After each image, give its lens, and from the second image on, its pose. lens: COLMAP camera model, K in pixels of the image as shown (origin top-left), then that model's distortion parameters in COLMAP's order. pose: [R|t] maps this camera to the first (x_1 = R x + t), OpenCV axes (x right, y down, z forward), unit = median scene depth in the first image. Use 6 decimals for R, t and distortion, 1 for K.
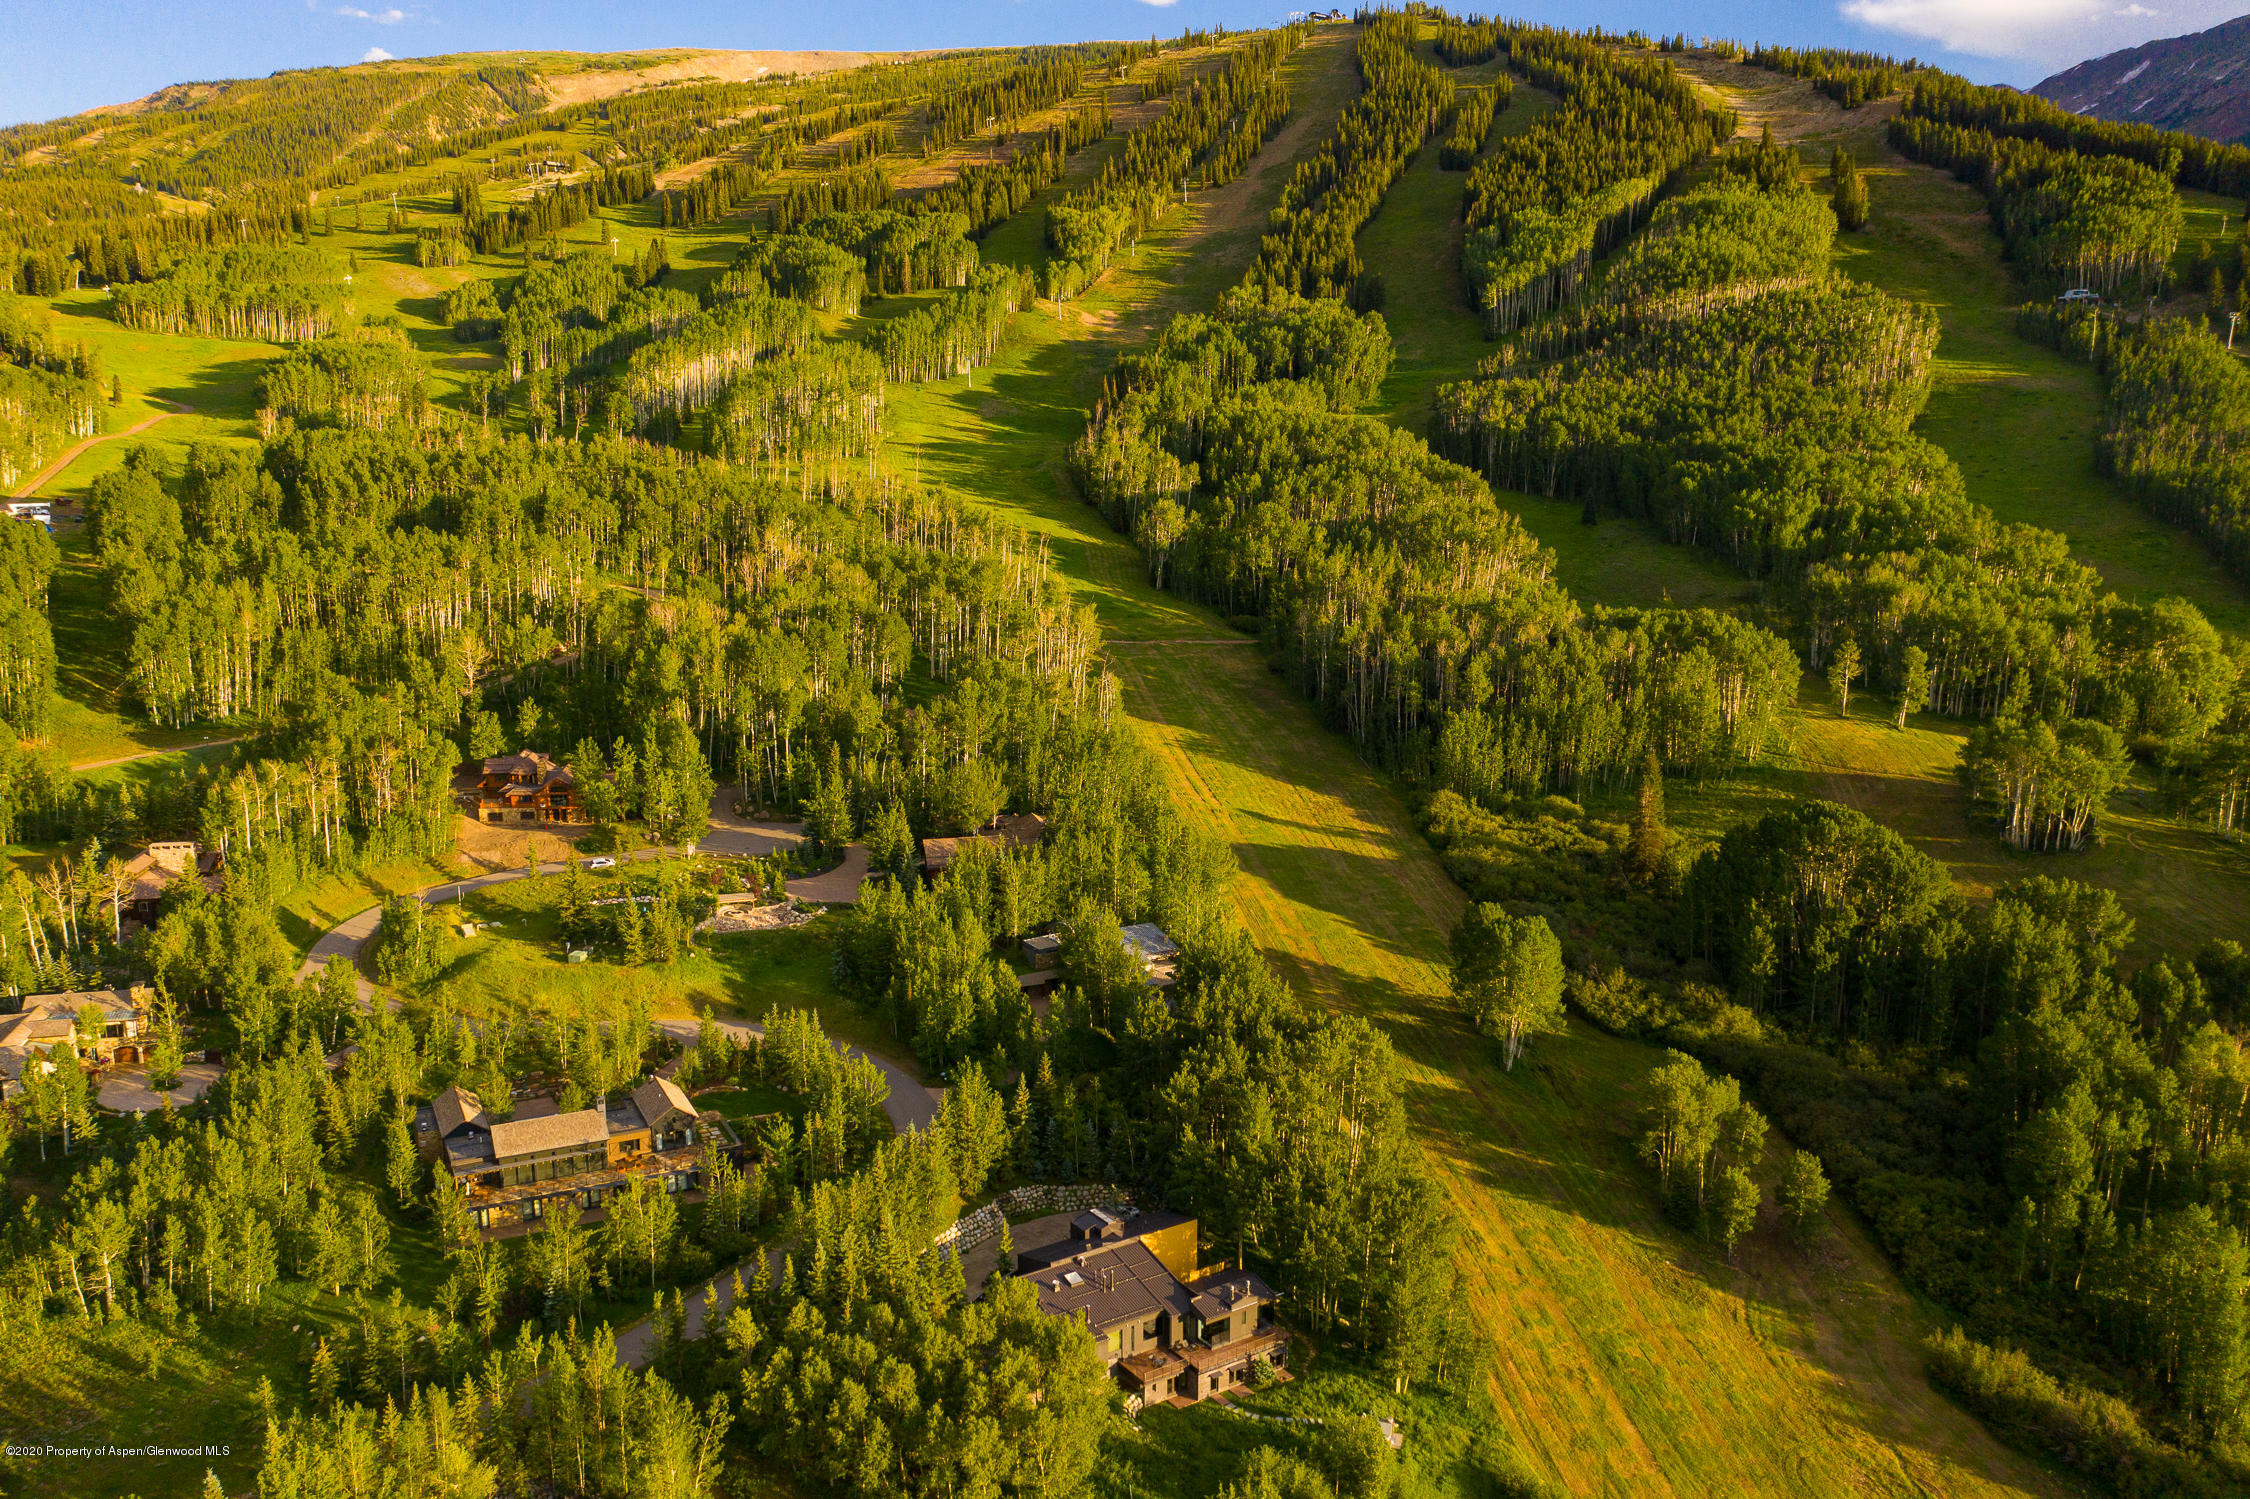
lens RADIAL K [[1773.6, 0, 1119.4], [0, 1773.6, 742.1], [0, 0, 1]] dist [-0.018280, 0.004725]
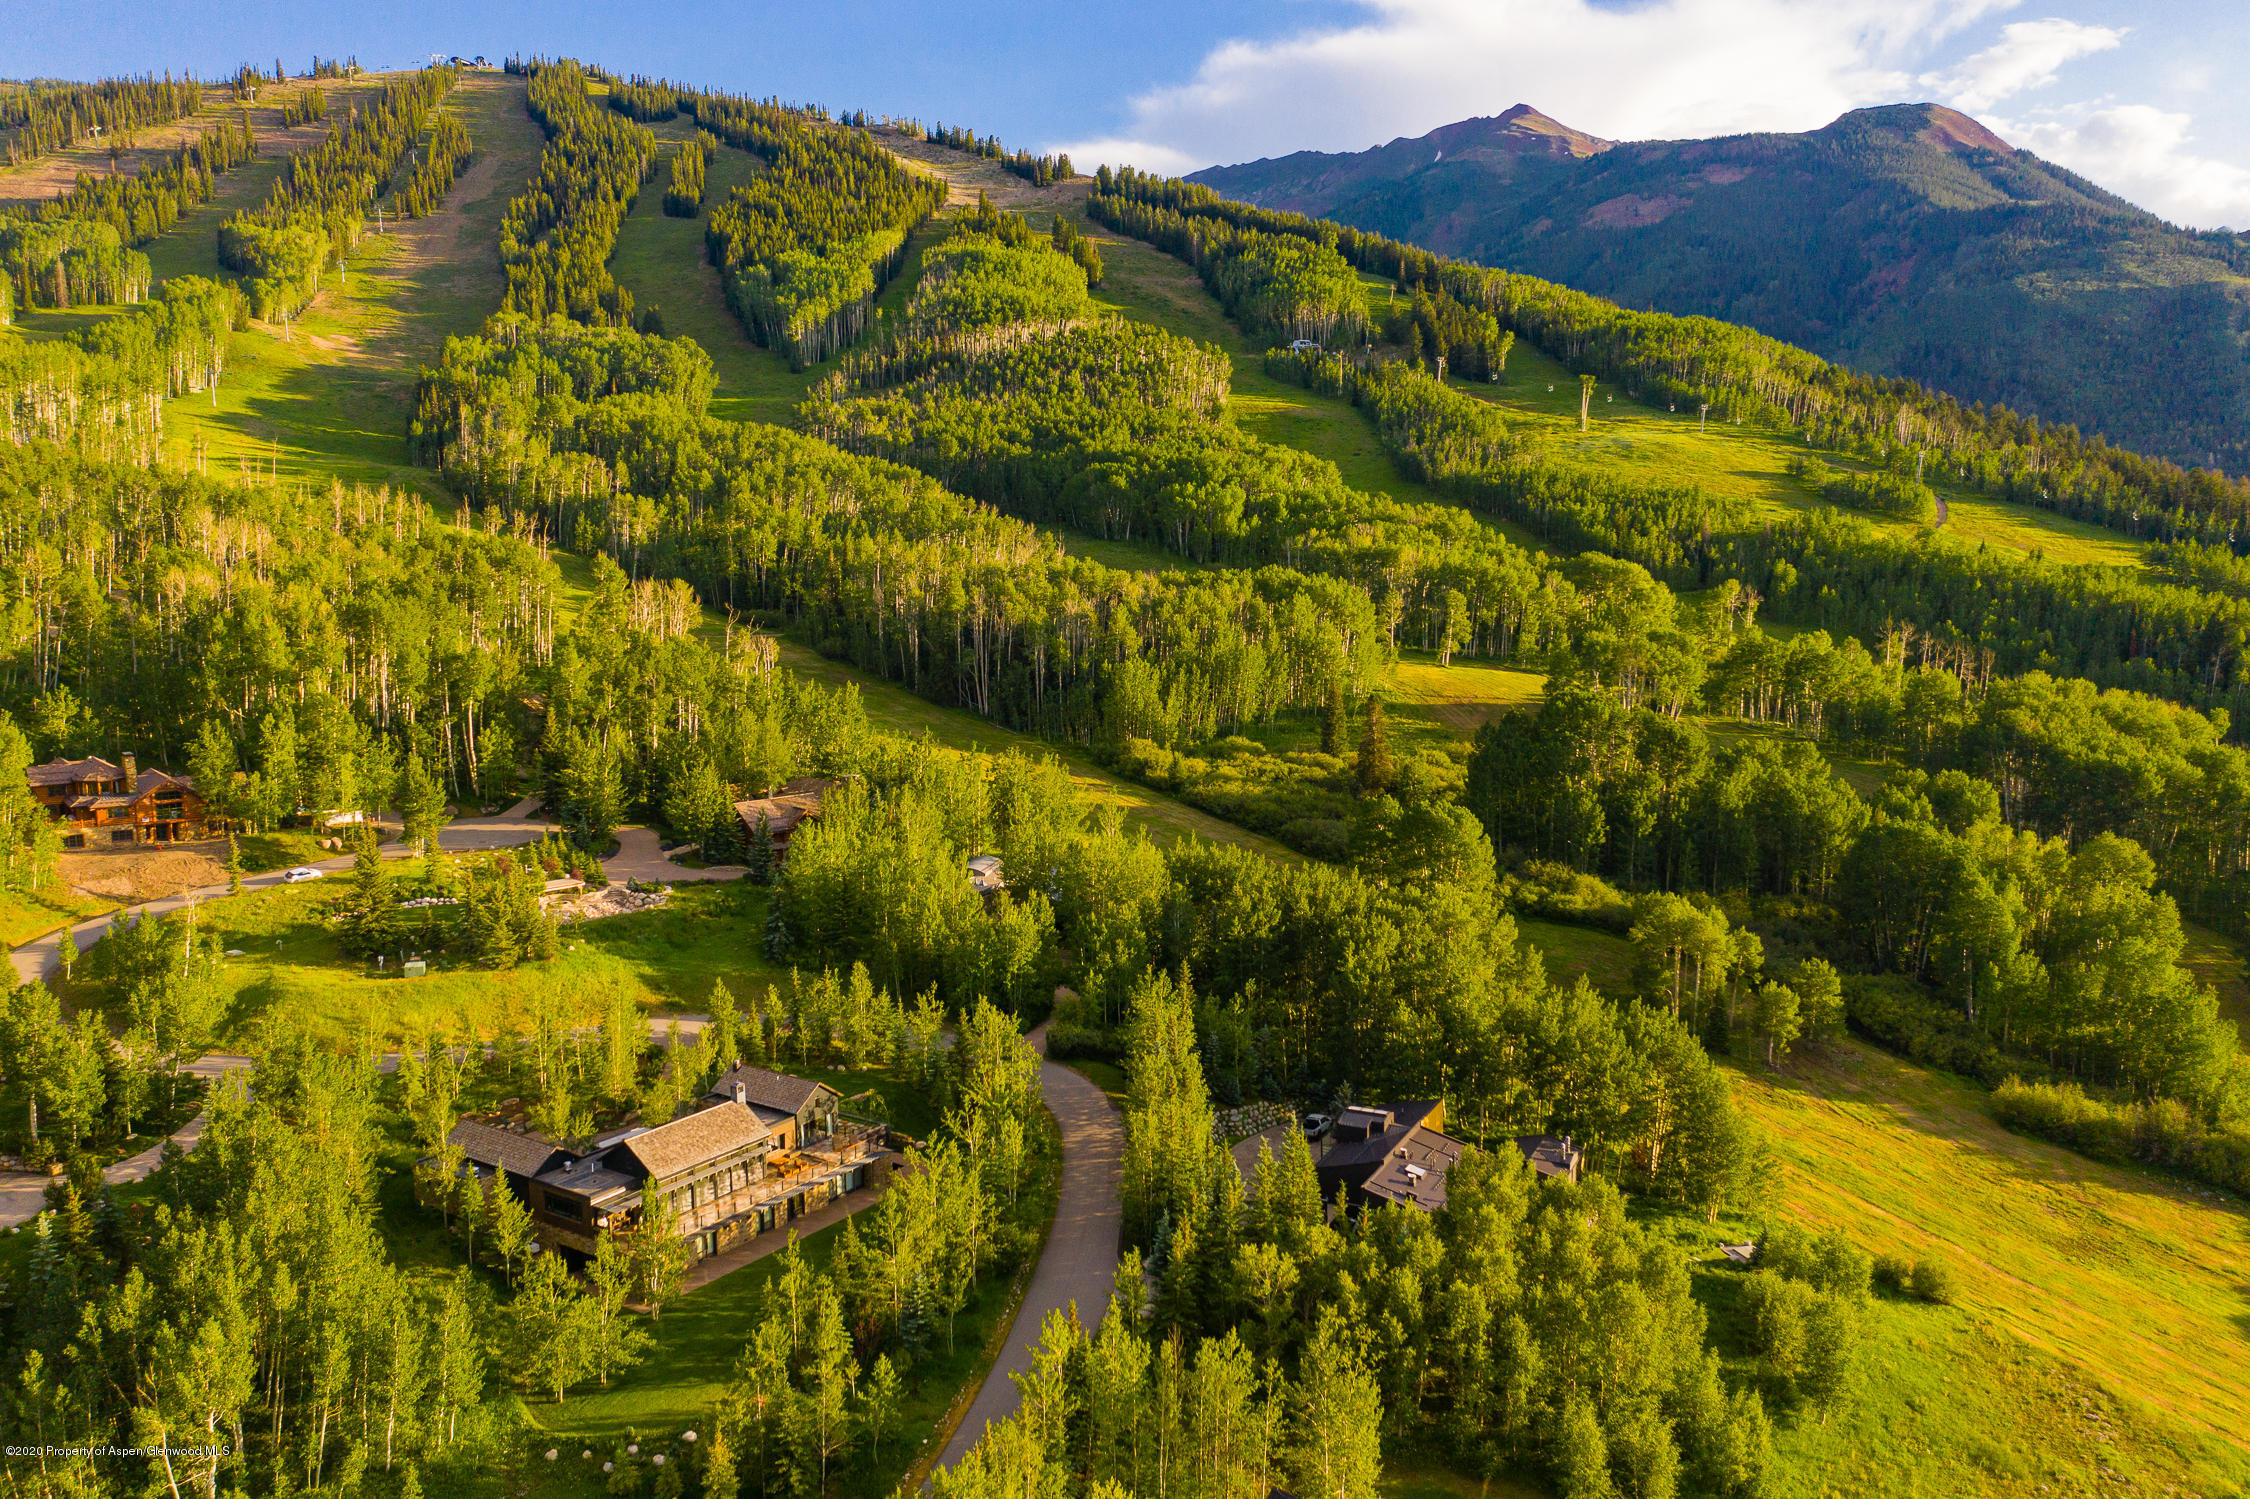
lens RADIAL K [[1764.3, 0, 1114.1], [0, 1764.3, 745.5], [0, 0, 1]] dist [-0.016029, 0.007094]
pose [[0.869355, -0.068623, 0.489400, -0.198598], [0.094844, 0.995071, -0.028949, 0.038375], [-0.485001, 0.071583, 0.871579, 0.109722]]
